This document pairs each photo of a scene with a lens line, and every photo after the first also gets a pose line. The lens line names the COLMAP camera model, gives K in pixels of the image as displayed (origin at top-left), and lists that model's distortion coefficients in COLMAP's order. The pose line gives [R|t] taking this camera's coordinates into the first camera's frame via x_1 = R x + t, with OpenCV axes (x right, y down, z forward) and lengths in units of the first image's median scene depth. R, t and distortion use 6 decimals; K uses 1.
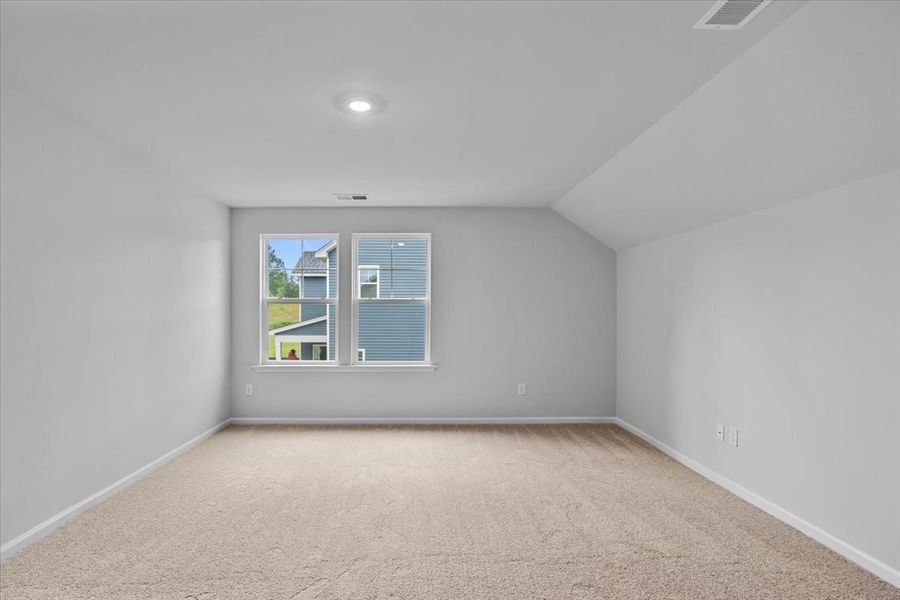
lens RADIAL K [[443.4, 0, 424.1], [0, 443.4, 314.9], [0, 0, 1]] dist [-0.007520, 0.001604]
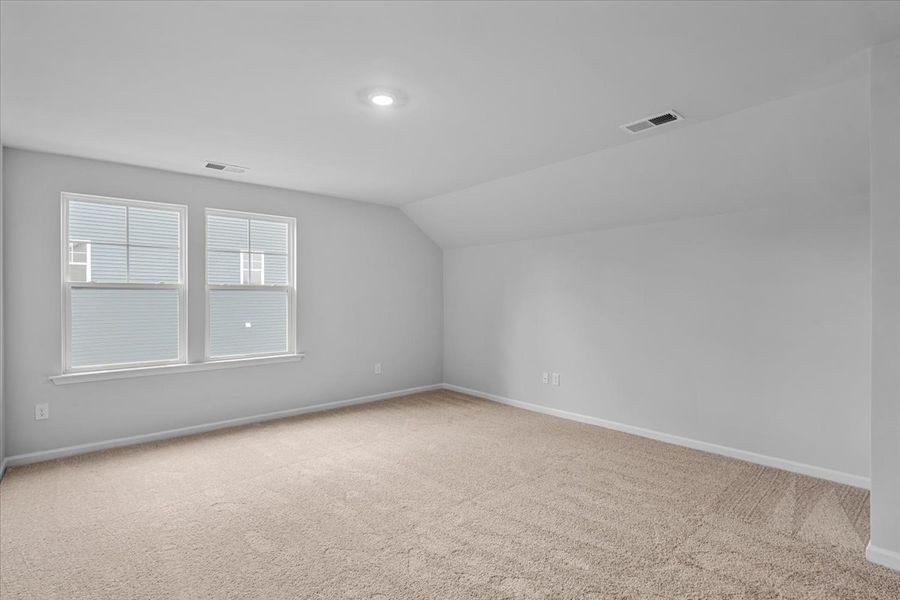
lens RADIAL K [[443.4, 0, 441.6], [0, 443.4, 299.2], [0, 0, 1]] dist [-0.007520, 0.001604]
pose [[0.762909, -0.006779, 0.646470, -0.393866], [0.010450, 0.999944, -0.001846, -0.001058], [-0.646421, 0.008164, 0.762937, 0.061306]]
